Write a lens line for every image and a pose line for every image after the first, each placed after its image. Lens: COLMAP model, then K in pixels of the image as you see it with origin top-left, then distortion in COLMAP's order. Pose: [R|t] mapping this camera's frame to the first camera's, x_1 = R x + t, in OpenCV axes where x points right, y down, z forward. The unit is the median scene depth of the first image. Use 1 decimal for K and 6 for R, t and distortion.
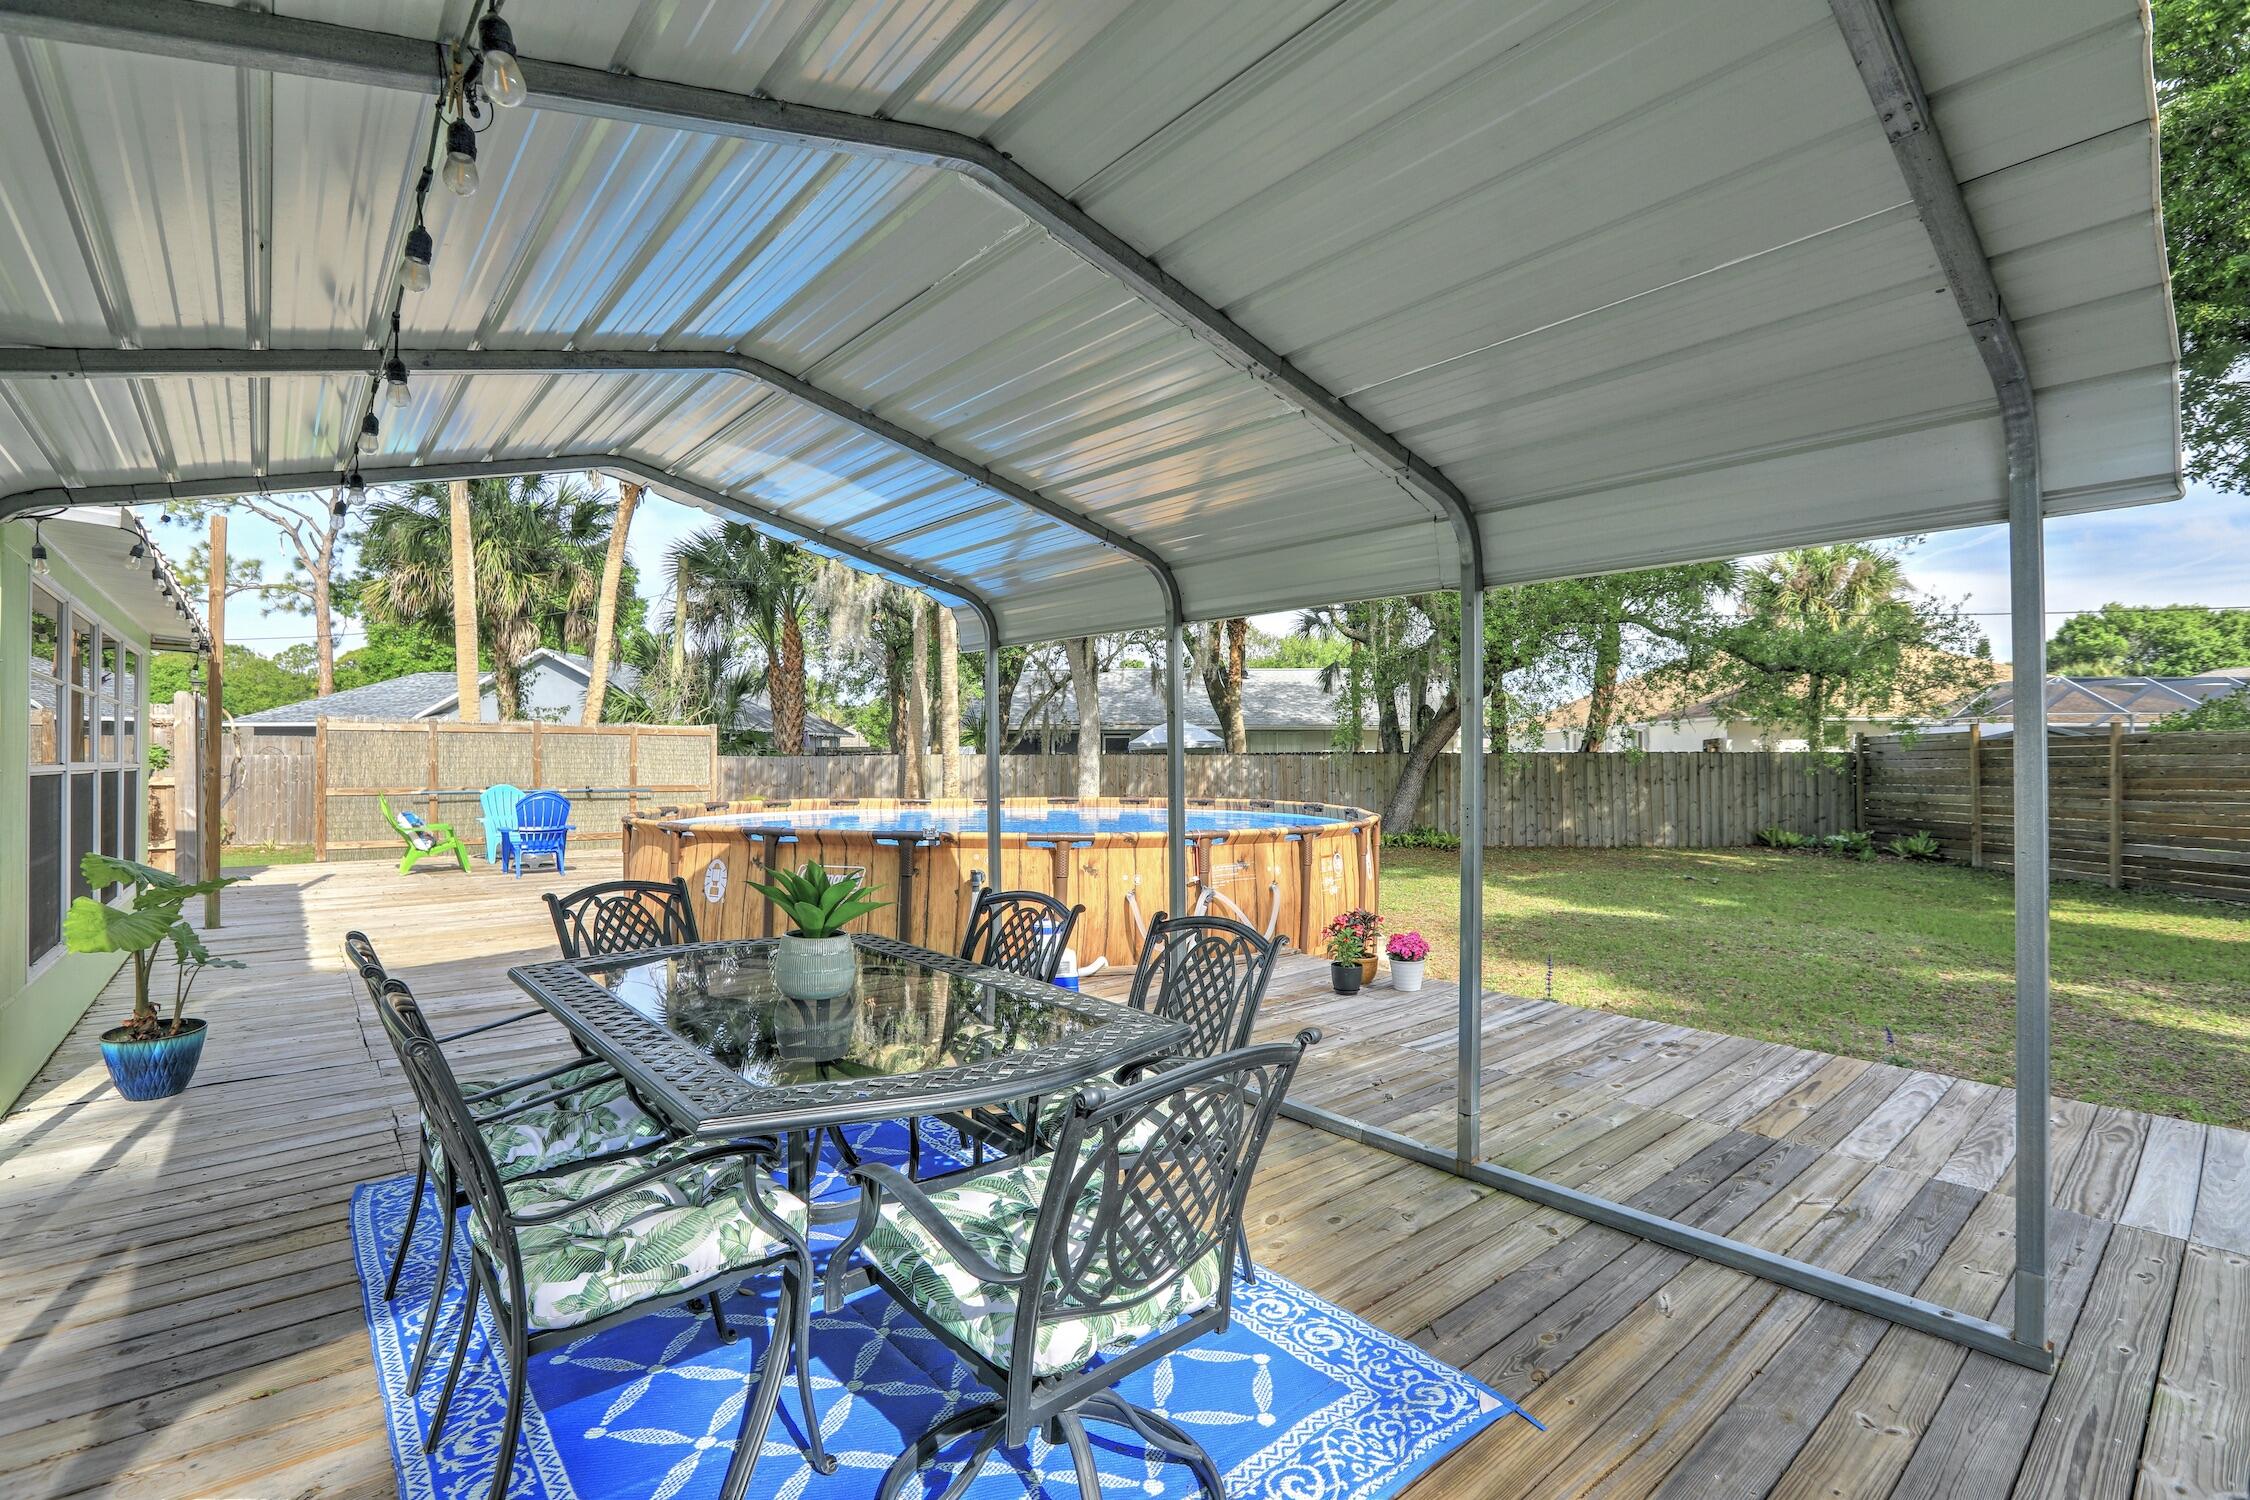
lens RADIAL K [[1004.9, 0, 1125.0], [0, 1004.9, 750.0], [0, 0, 1]] dist [0.000475, 0.000036]
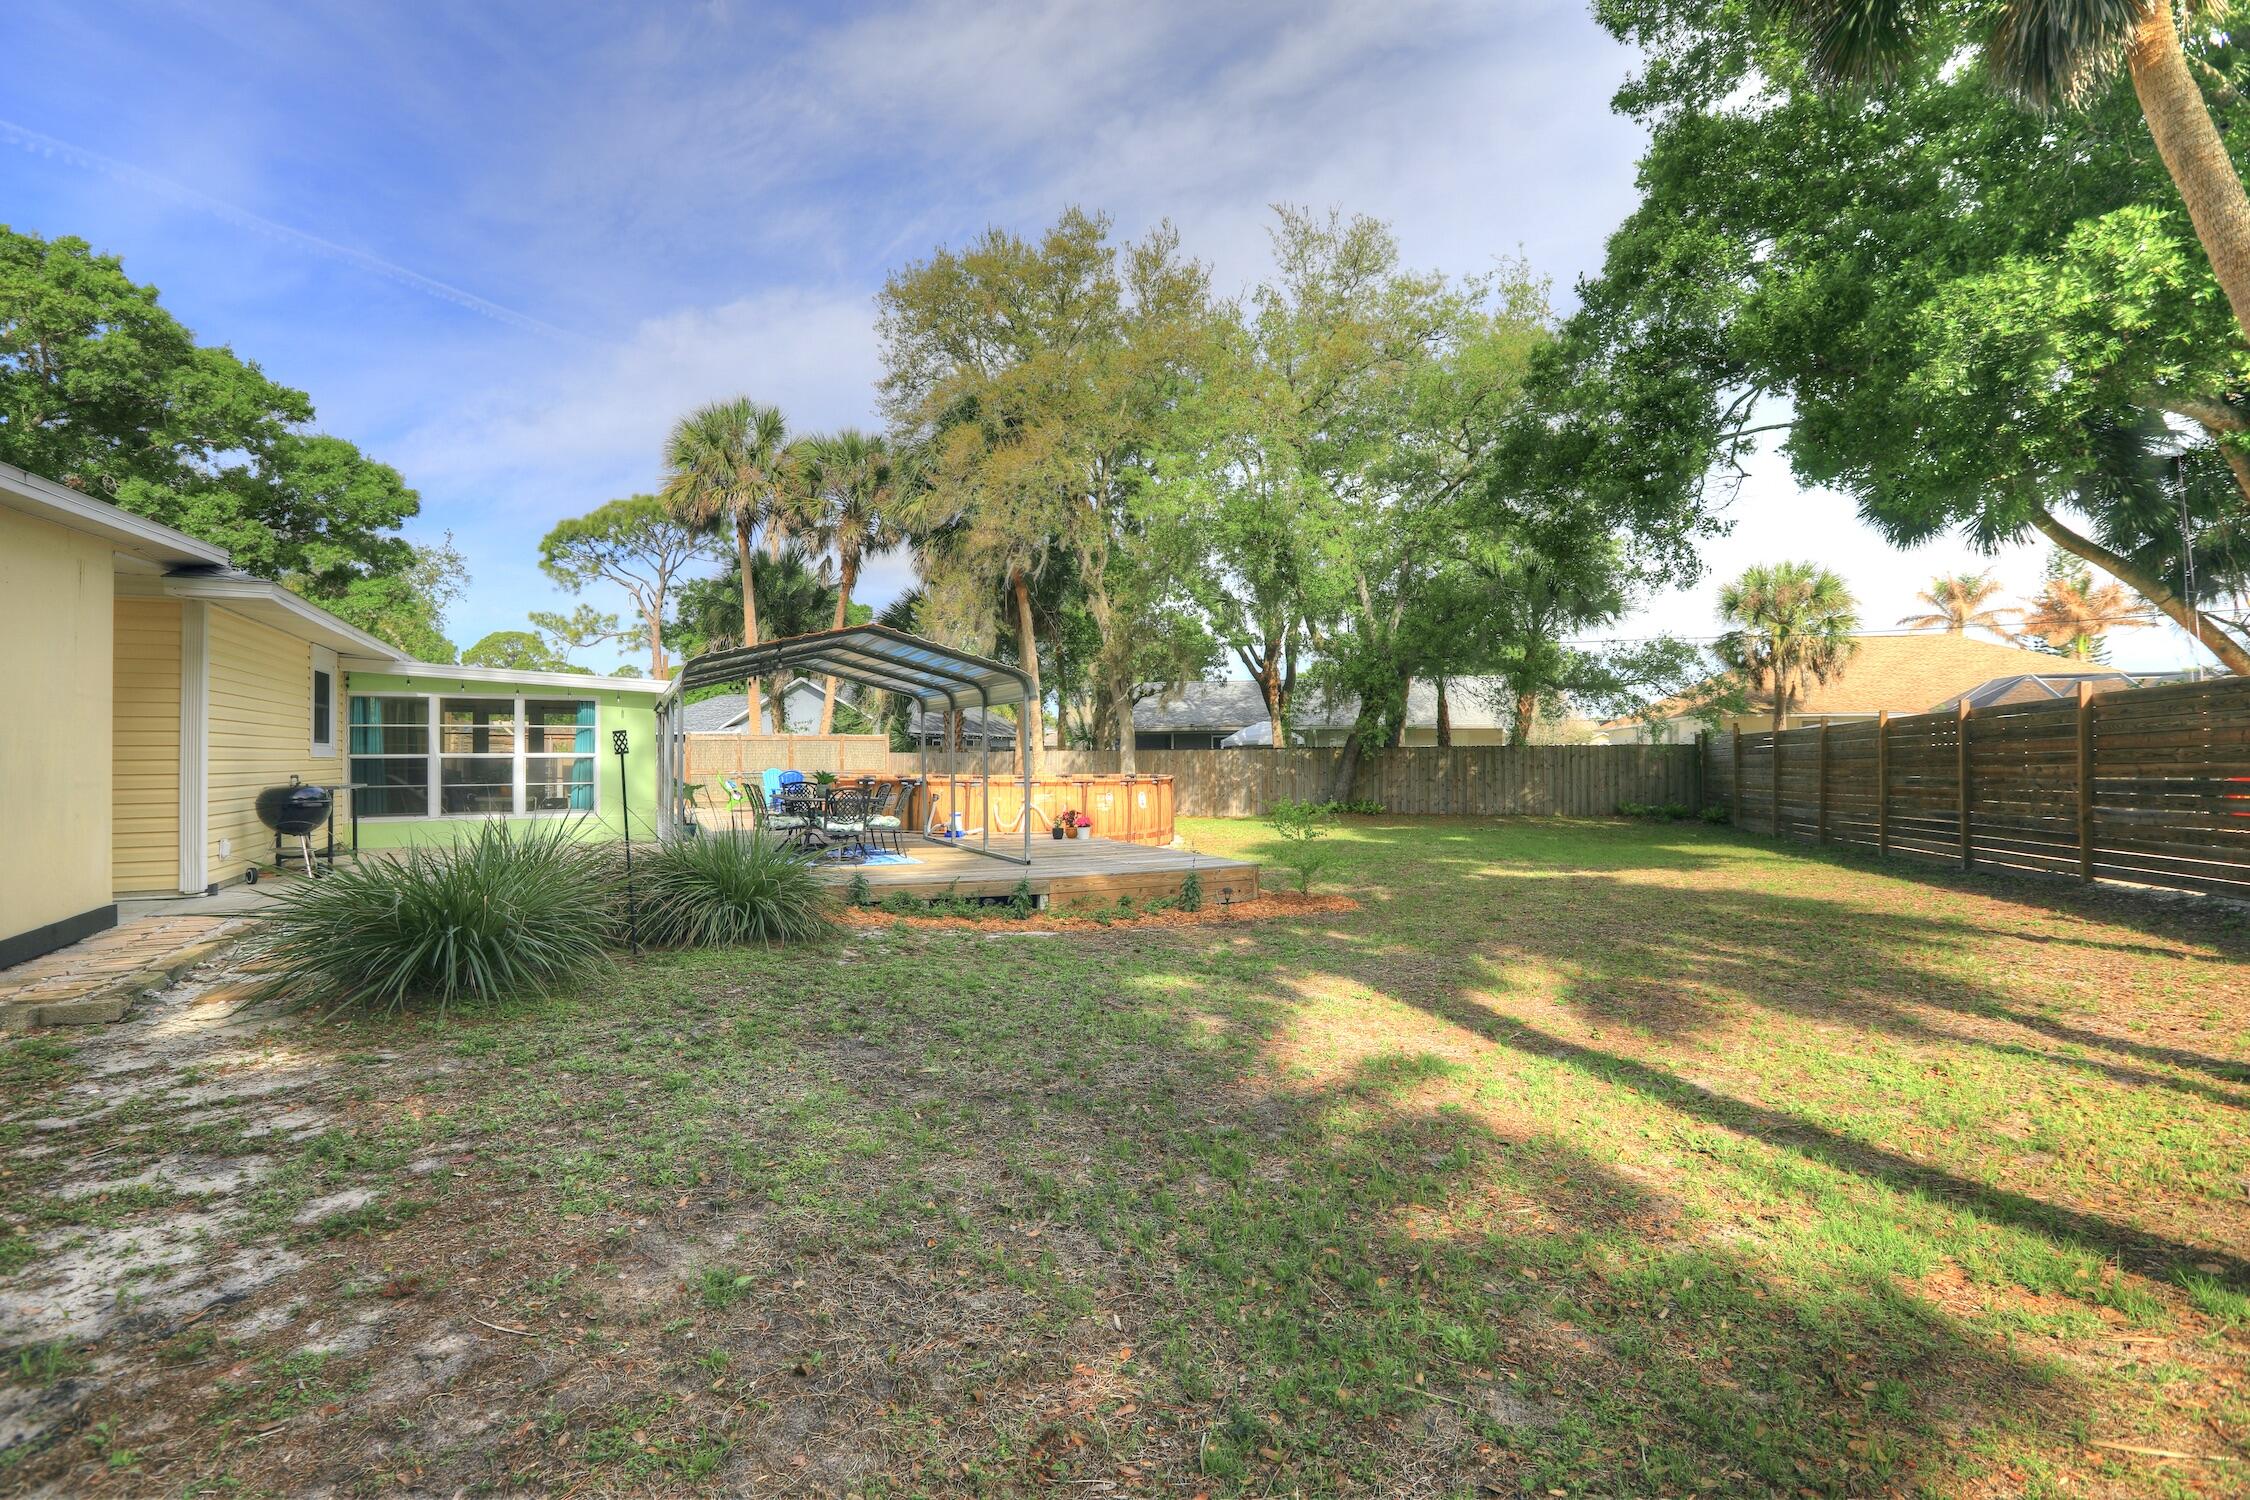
lens RADIAL K [[1004.9, 0, 1125.0], [0, 1004.9, 750.0], [0, 0, 1]] dist [0.000475, 0.000036]
pose [[0.975145, -0.008877, -0.221388, 0.191772], [0.009500, 0.999953, 0.001751, 0.000783], [0.221362, -0.003811, 0.975184, -0.298857]]
